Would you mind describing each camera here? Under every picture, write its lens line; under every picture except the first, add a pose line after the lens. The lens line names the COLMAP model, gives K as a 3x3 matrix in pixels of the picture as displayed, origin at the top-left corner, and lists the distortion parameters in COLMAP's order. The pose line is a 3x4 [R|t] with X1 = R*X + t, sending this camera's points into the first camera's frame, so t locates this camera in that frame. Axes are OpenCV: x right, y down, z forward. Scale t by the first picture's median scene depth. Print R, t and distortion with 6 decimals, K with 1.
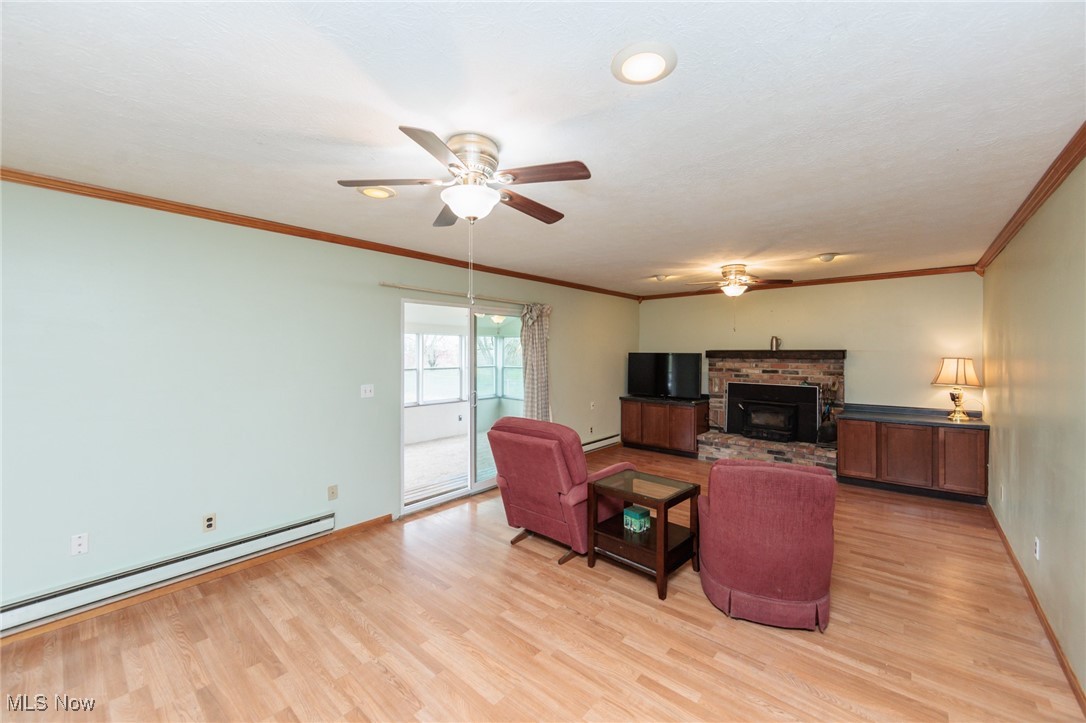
lens RADIAL K [[427.7, 0, 543.9], [0, 427.7, 355.6], [0, 0, 1]] dist [-0.001063, -0.000027]
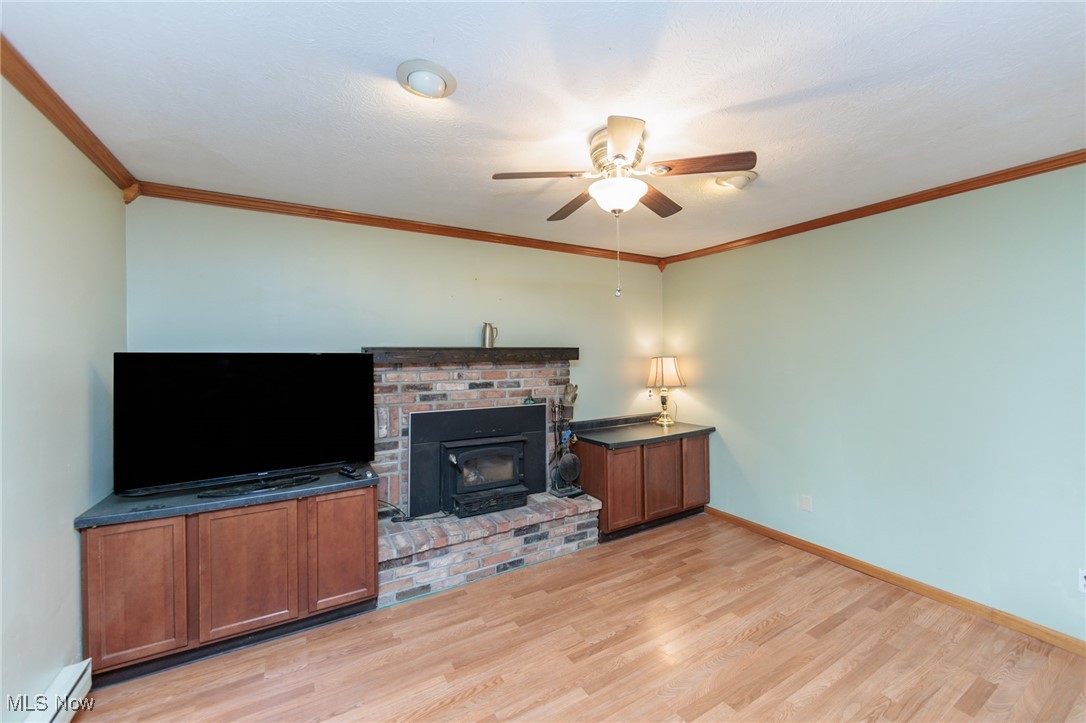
lens RADIAL K [[427.7, 0, 543.9], [0, 427.7, 355.6], [0, 0, 1]] dist [-0.001063, -0.000027]
pose [[0.319103, -0.007659, 0.947689, 0.020620], [0.015389, 0.999877, 0.002899, -0.002389], [-0.947595, 0.013659, 0.319182, 0.747986]]
